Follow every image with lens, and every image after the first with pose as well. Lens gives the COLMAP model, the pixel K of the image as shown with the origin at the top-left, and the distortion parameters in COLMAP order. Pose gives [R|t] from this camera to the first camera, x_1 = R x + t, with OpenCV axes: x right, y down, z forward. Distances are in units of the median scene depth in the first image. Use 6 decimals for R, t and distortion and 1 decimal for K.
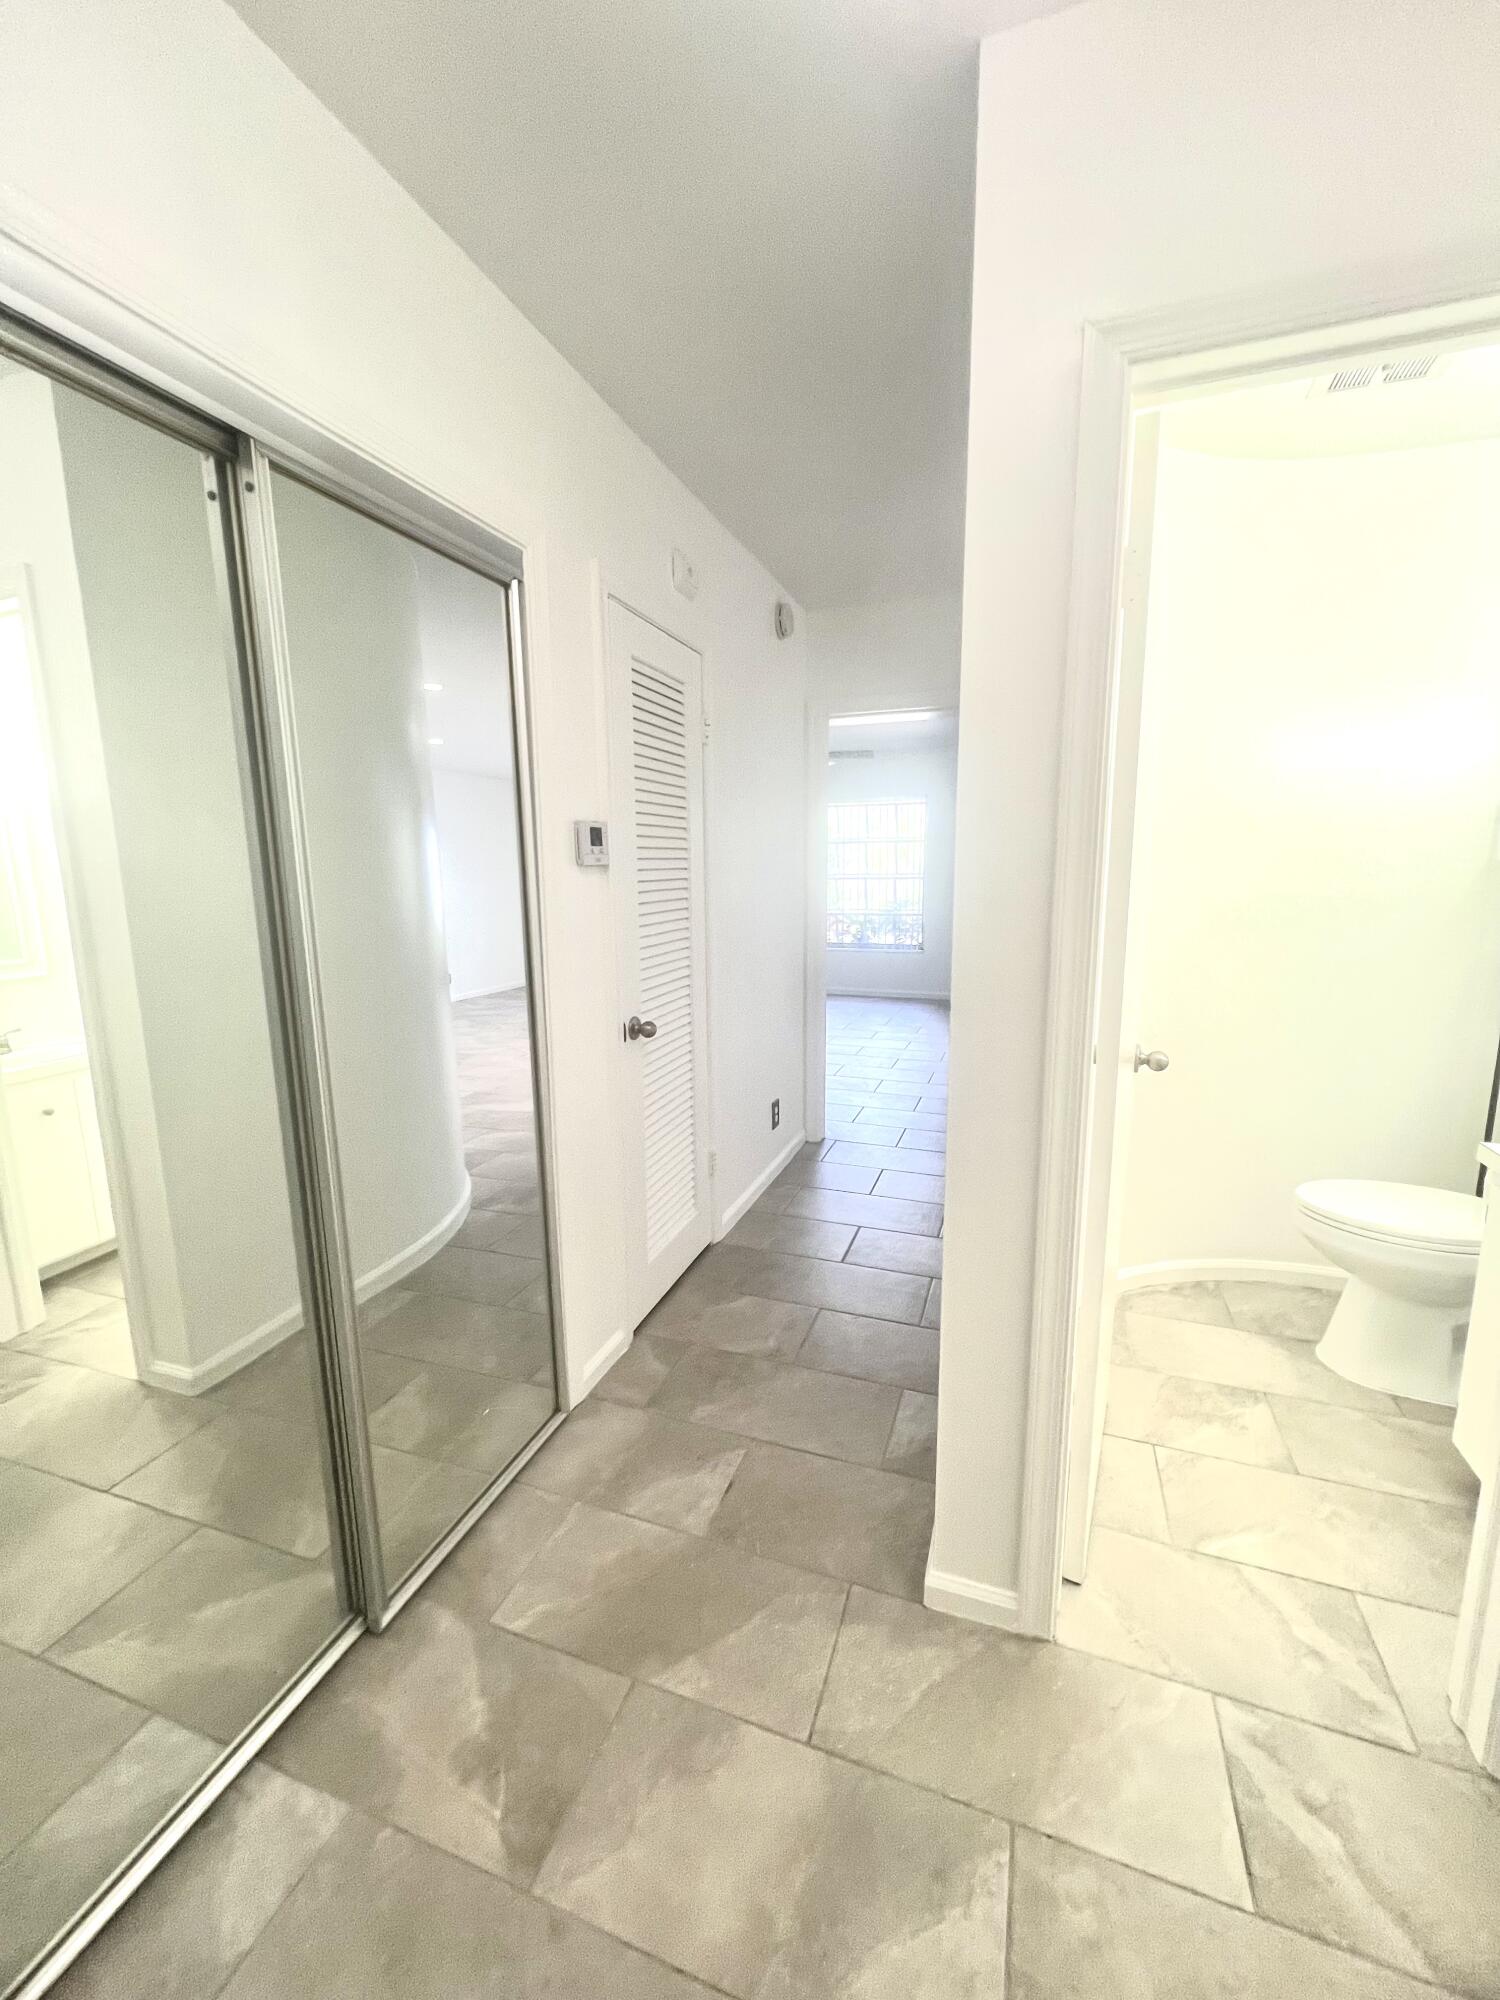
lens RADIAL K [[800.6, 0, 756.9], [0, 800.6, 991.5], [0, 0, 1]] dist [-0.001390, -0.000433]
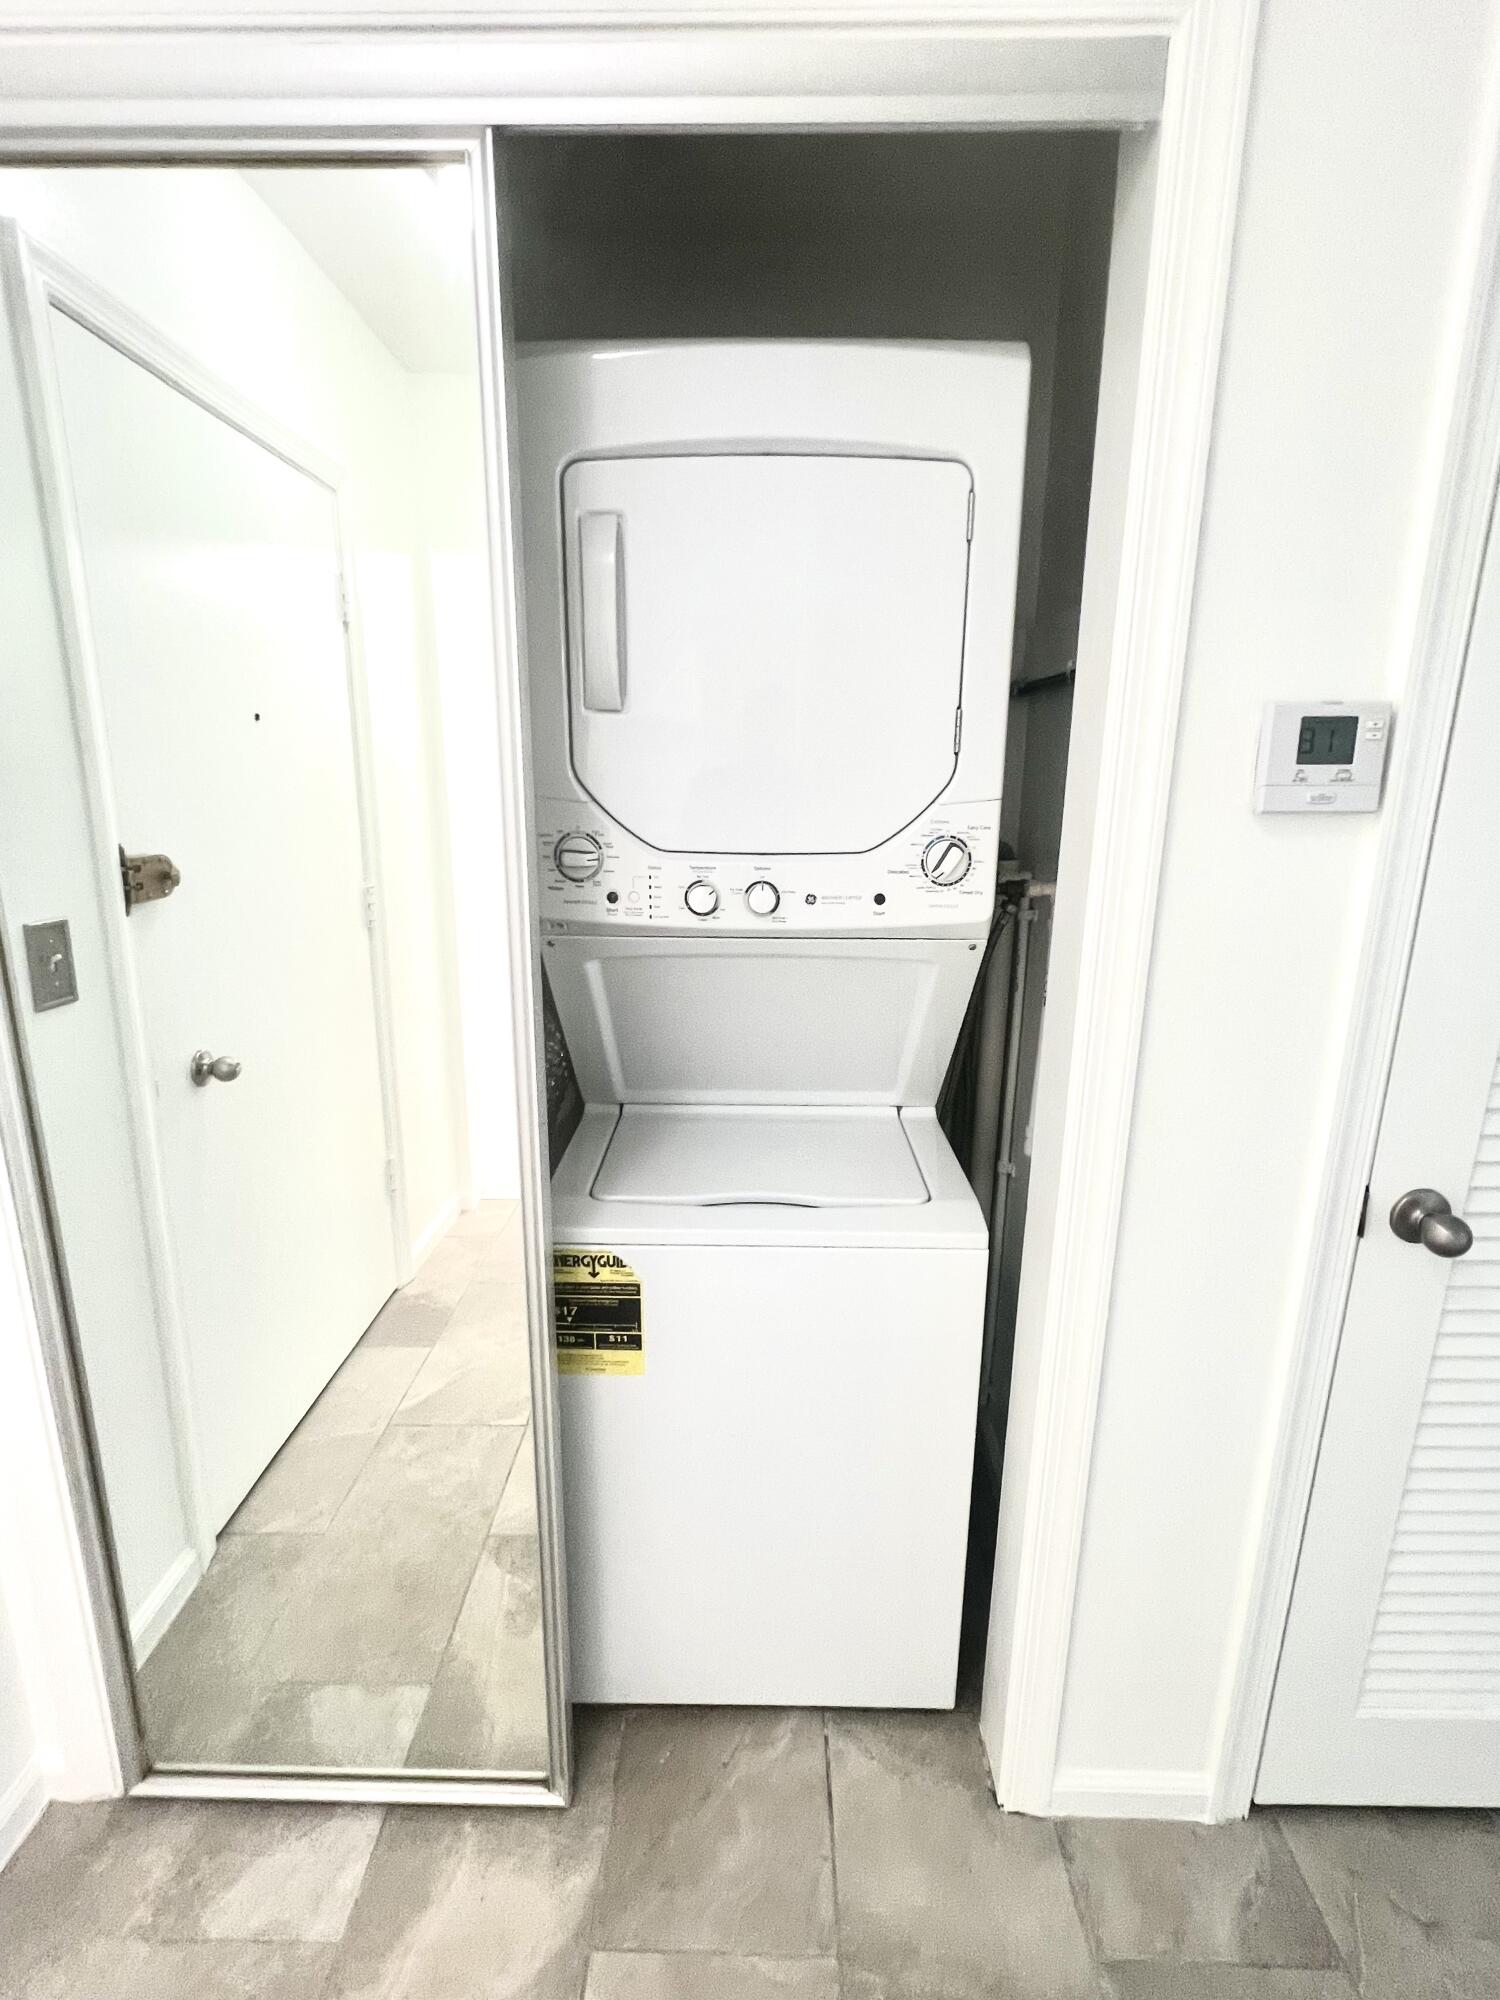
lens RADIAL K [[938.7, 0, 747.2], [0, 938.7, 1004.0], [0, 0, 1]] dist [-0.001851, -0.000181]
pose [[0.316902, 0.242164, -0.917022, 0.230225], [-0.164050, 0.966278, 0.198479, -0.150684], [0.934163, 0.087539, 0.345942, 0.779234]]
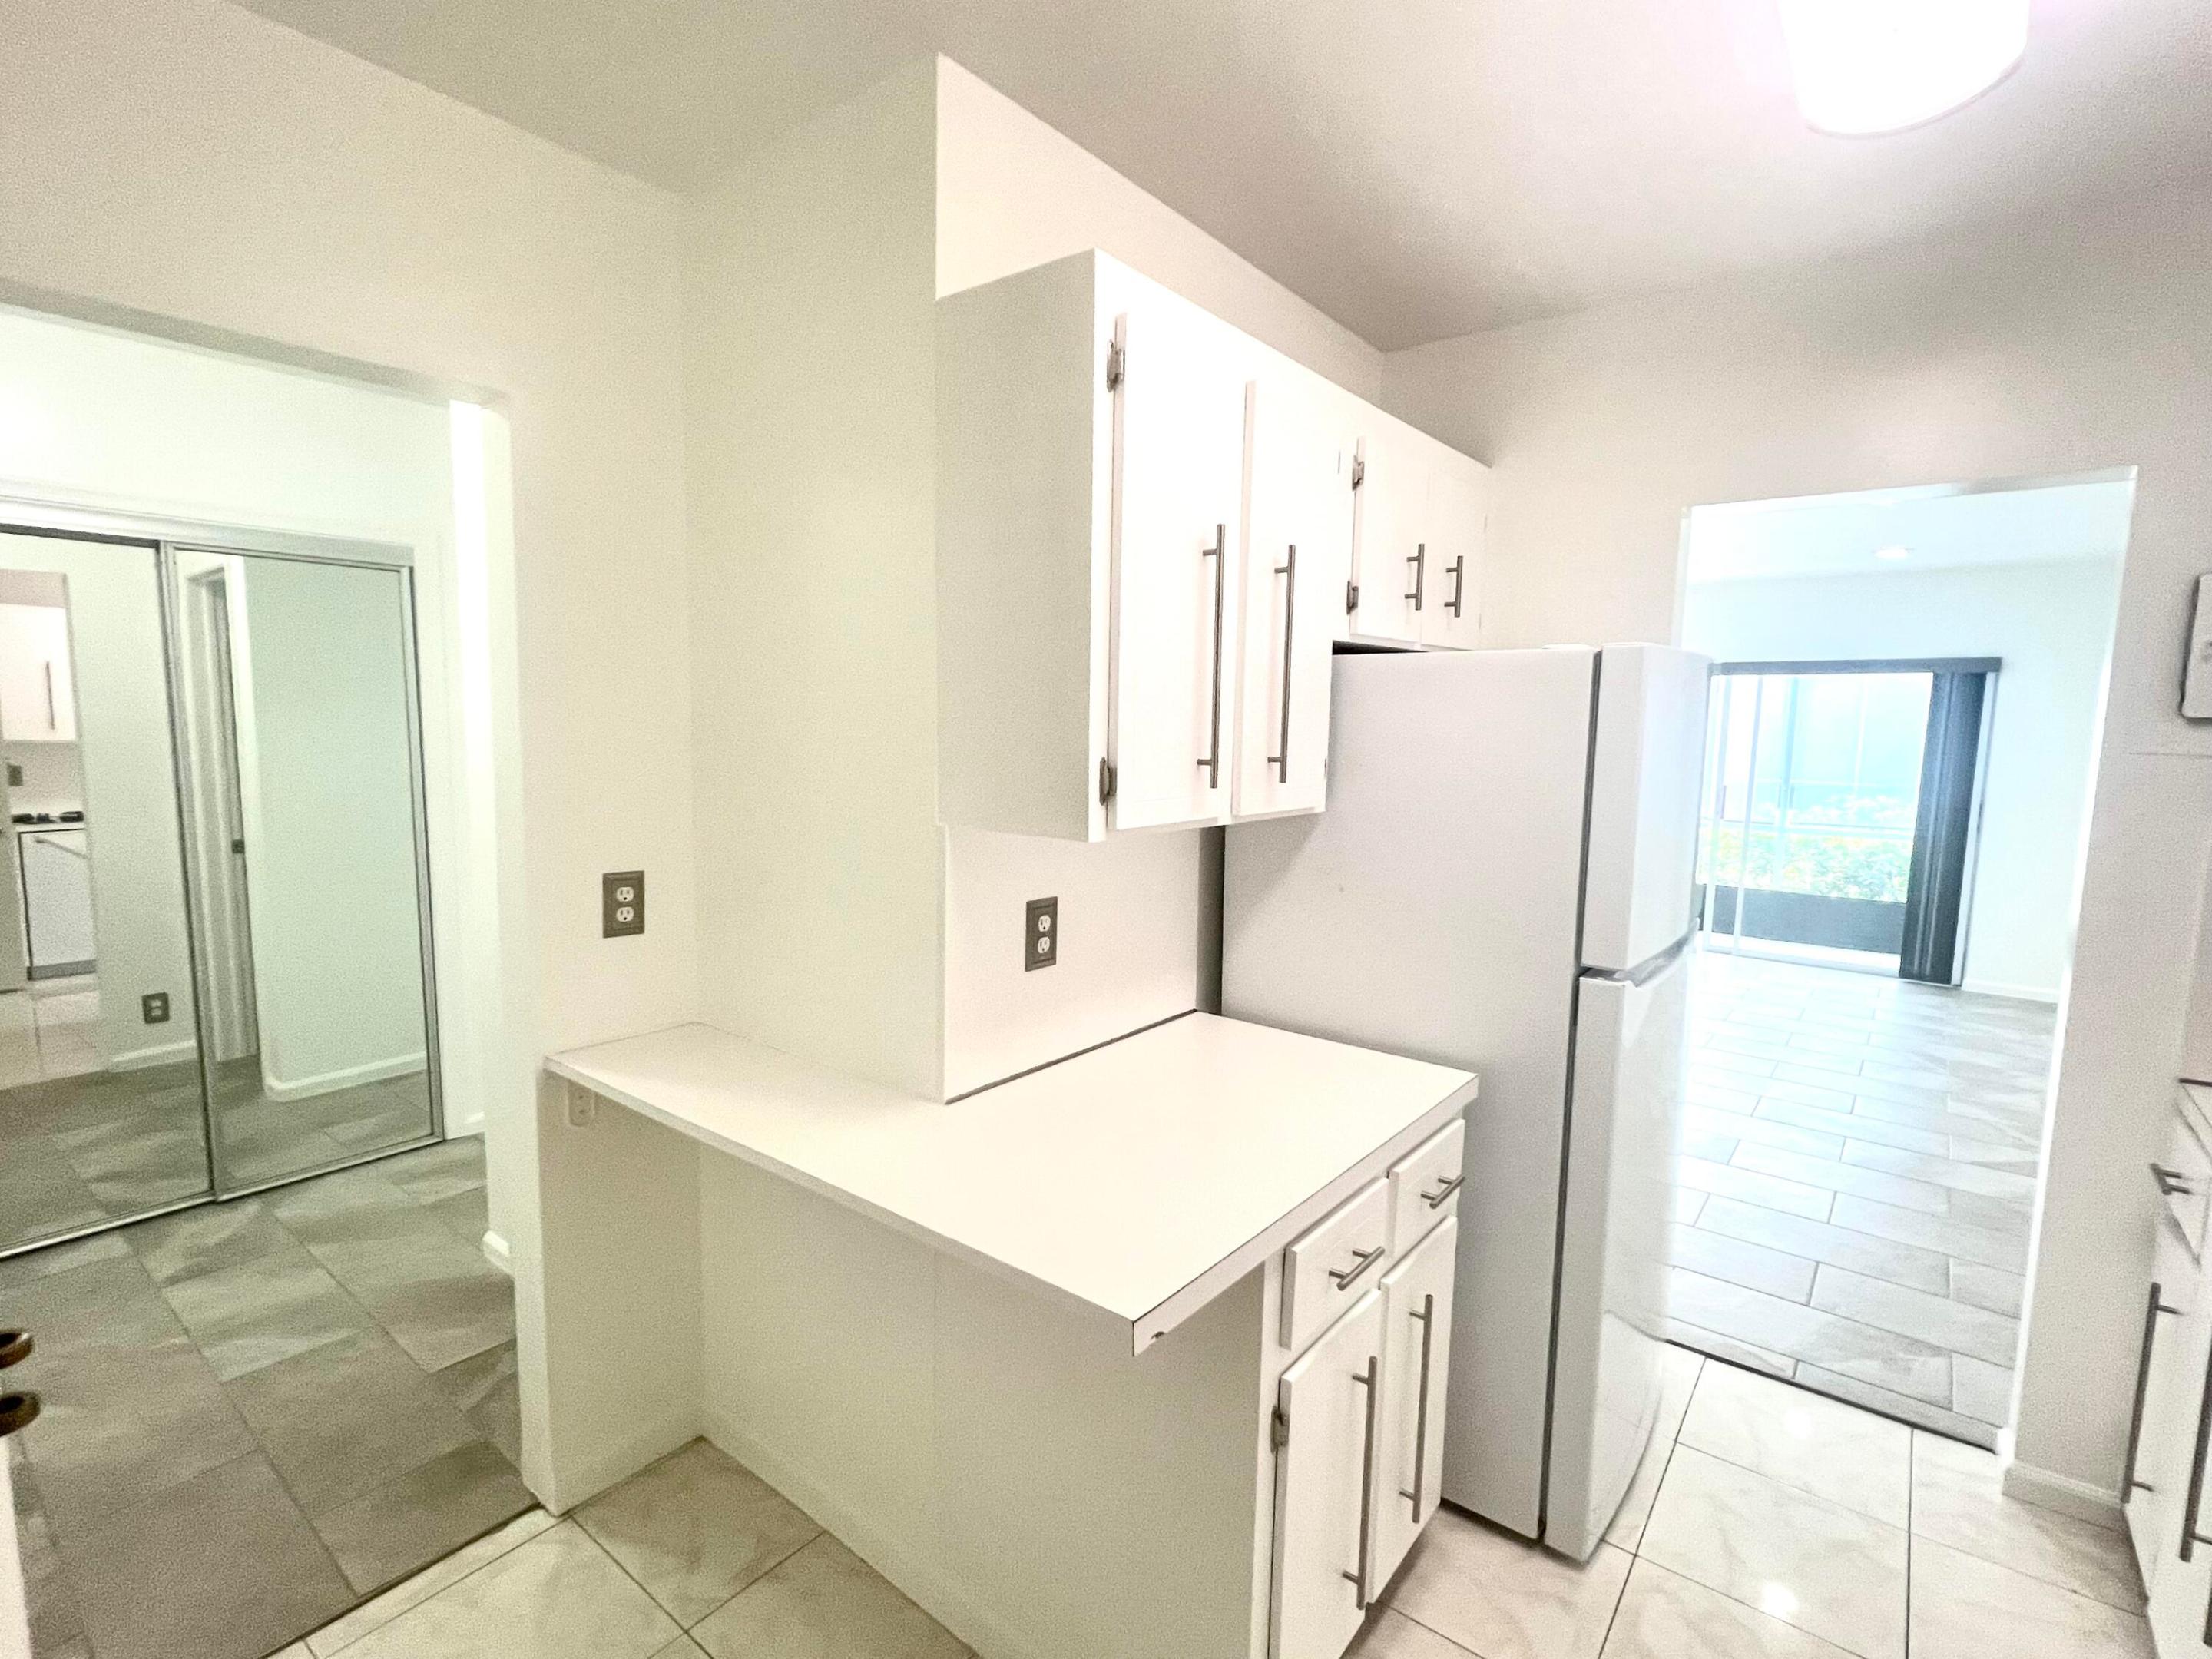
lens RADIAL K [[1038.2, 0, 1096.3], [0, 1038.2, 837.1], [0, 0, 1]] dist [-0.001851, -0.000181]
pose [[0.949077, 0.054580, -0.310280, 1.856273], [-0.070186, 0.996758, -0.039348, -0.010177], [0.307126, 0.059122, 0.949831, -0.533014]]
